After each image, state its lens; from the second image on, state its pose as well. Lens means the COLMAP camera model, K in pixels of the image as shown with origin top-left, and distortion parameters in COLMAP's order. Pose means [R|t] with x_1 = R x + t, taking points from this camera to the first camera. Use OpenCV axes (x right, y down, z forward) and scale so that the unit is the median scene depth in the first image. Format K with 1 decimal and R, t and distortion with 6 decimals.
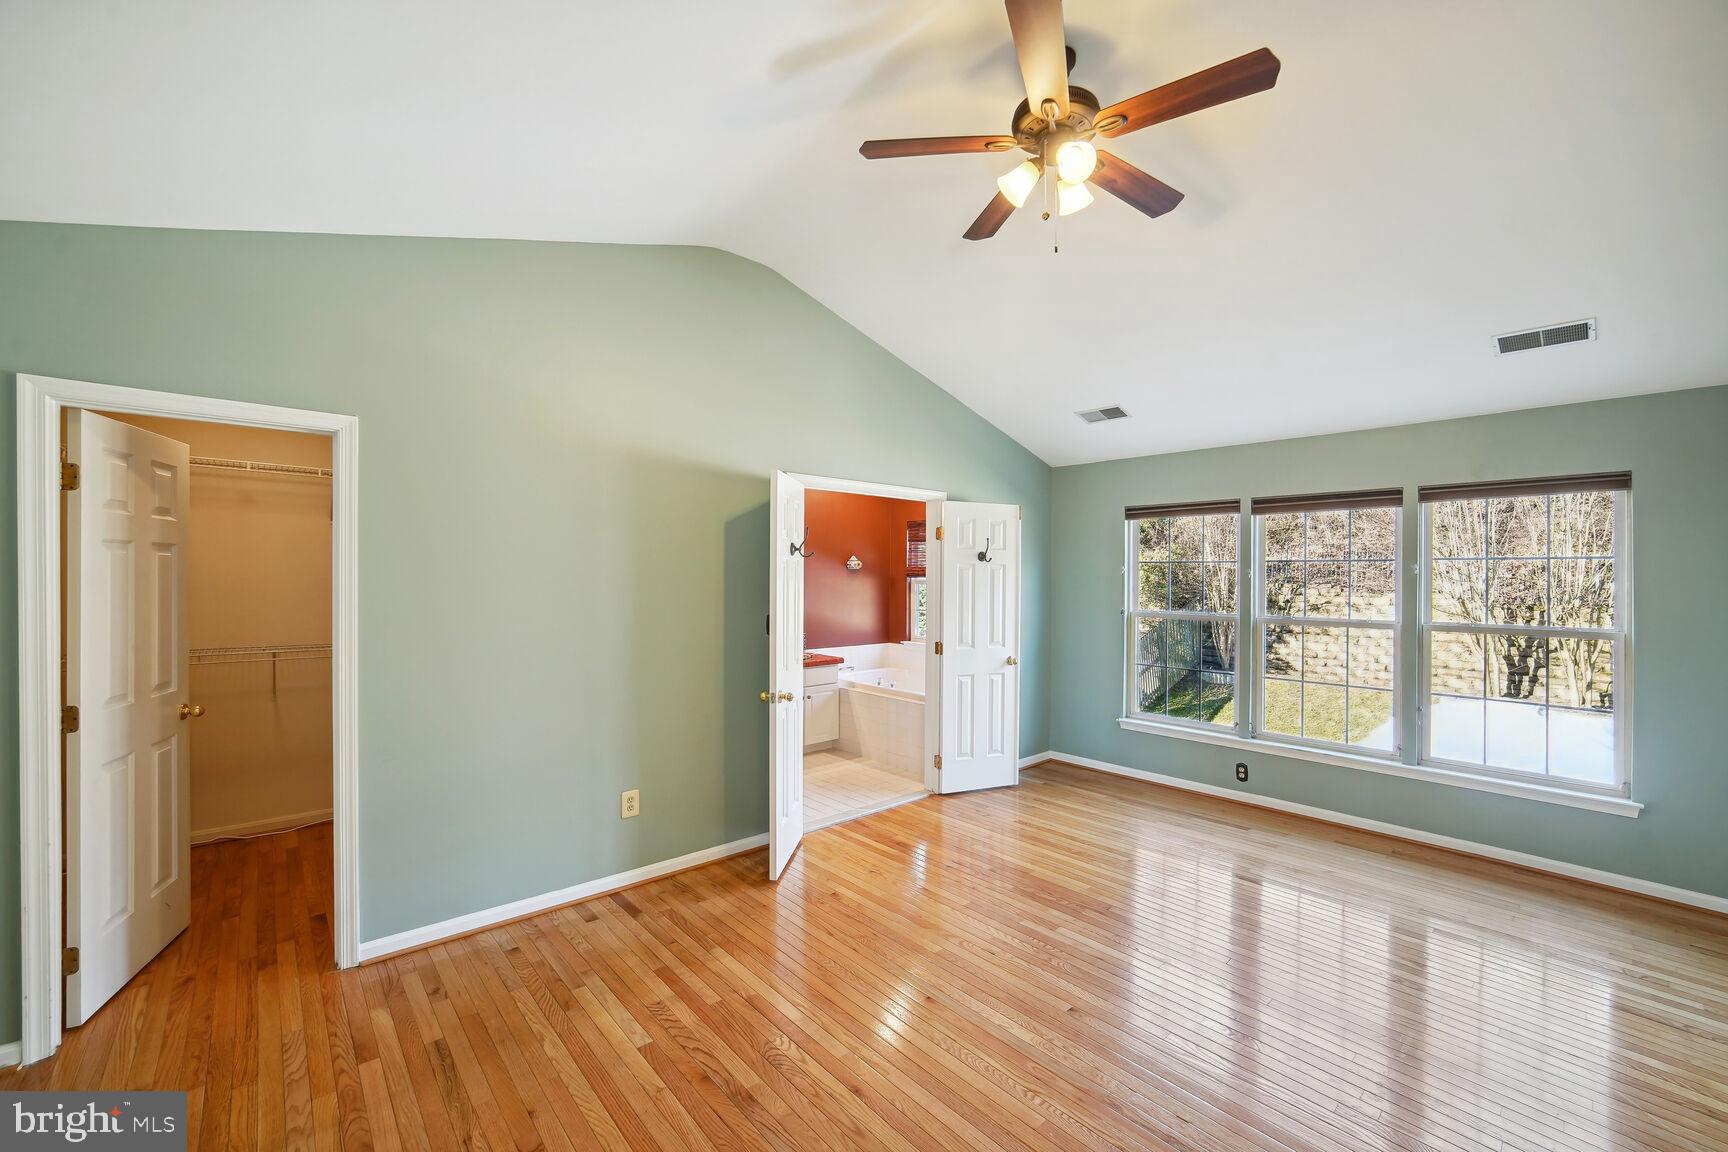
lens RADIAL K [[693.1, 0, 855.7], [0, 693.1, 582.1], [0, 0, 1]] dist [0.000186, 0.001498]
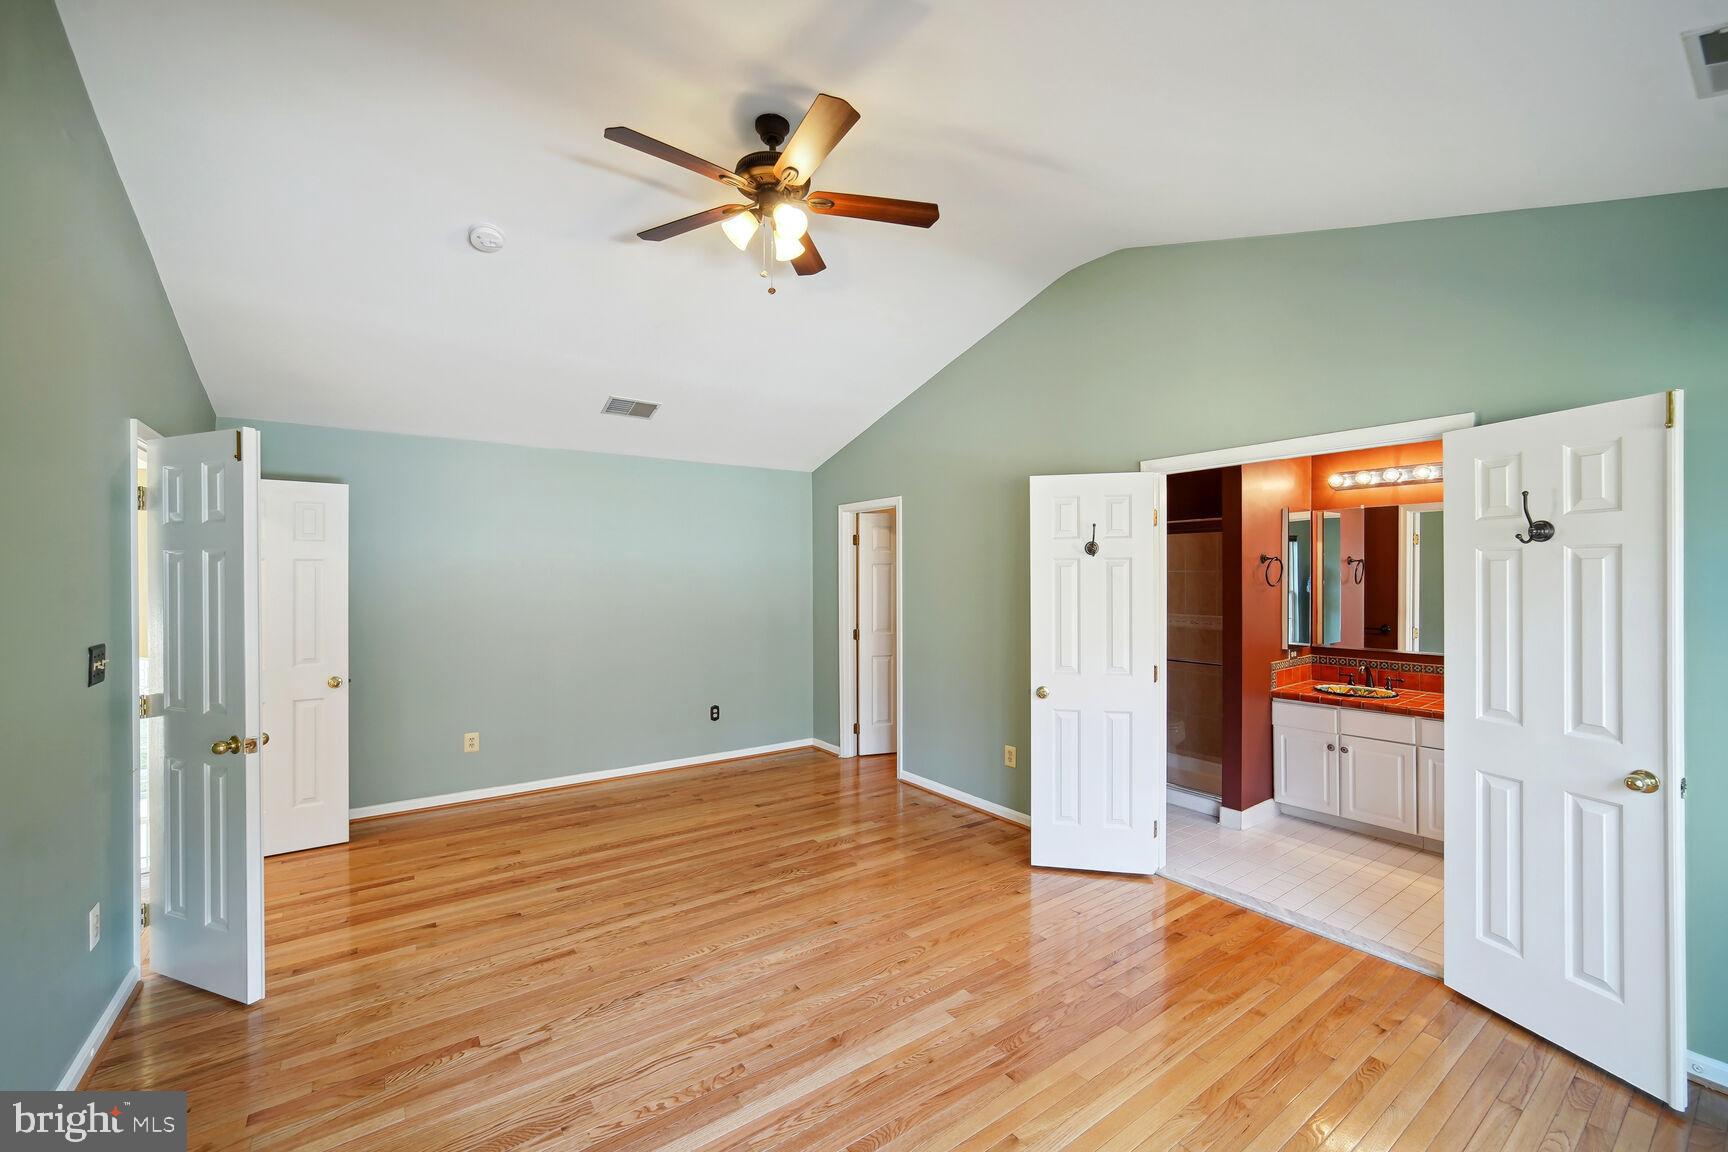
lens RADIAL K [[693.1, 0, 869.8], [0, 693.1, 579.4], [0, 0, 1]] dist [0.000186, 0.001498]
pose [[-0.081135, -0.001762, -0.996702, 0.976960], [-0.008039, 0.999967, -0.001113, -0.001466], [0.996671, 0.007922, -0.081147, 0.855790]]
